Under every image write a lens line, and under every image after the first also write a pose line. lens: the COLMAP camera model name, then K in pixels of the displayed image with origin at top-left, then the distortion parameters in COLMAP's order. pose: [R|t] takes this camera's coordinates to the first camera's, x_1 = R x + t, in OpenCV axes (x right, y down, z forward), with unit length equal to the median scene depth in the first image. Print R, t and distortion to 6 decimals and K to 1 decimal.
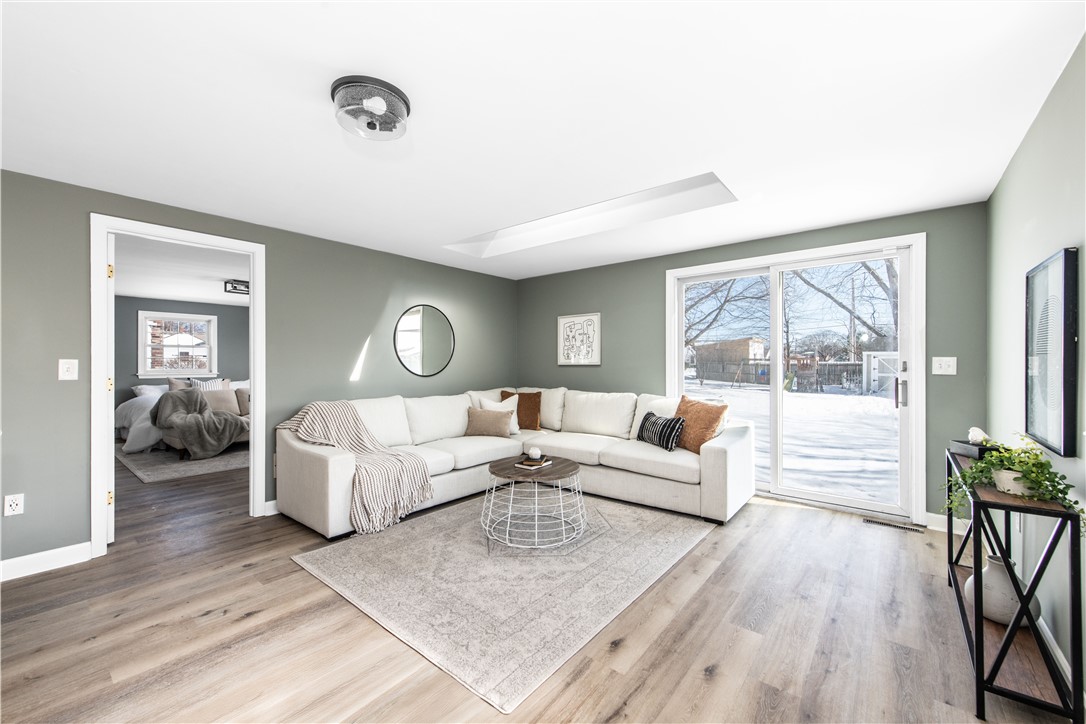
lens RADIAL K [[432.2, 0, 539.4], [0, 432.2, 360.3], [0, 0, 1]] dist [-0.000101, -0.000015]
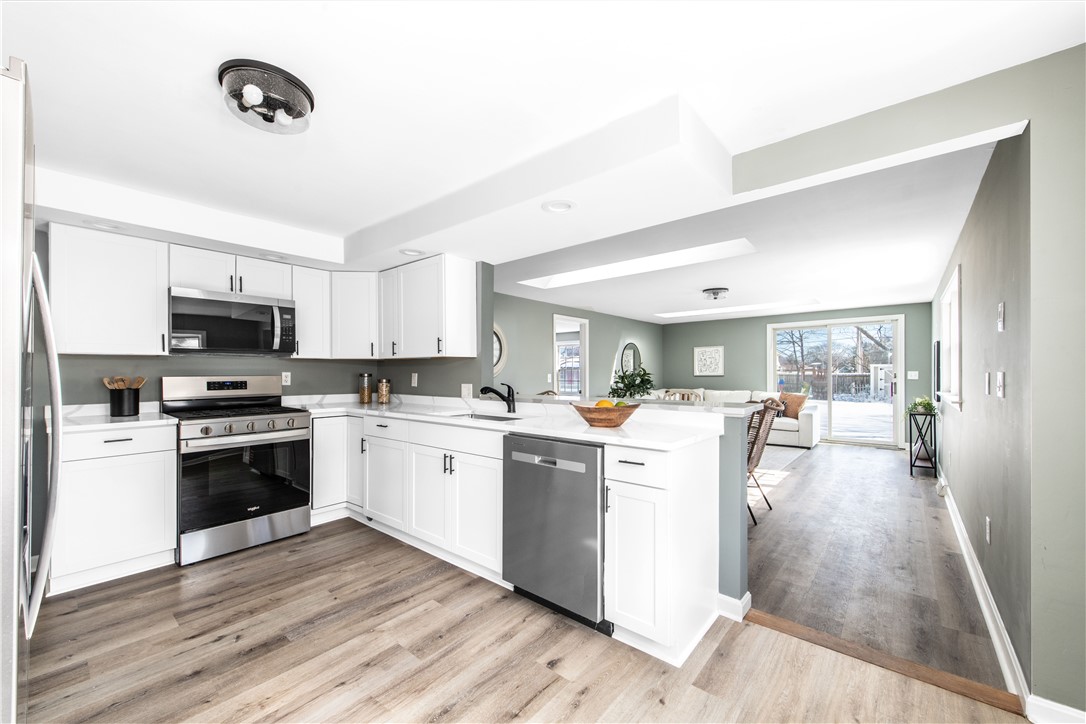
lens RADIAL K [[427.9, 0, 537.0], [0, 427.9, 369.9], [0, 0, 1]] dist [-0.000294, -0.000176]
pose [[0.999844, -0.001719, -0.017591, -0.668873], [0.001635, 0.999987, -0.004826, -0.005127], [0.017599, 0.004796, 0.999834, -0.863159]]
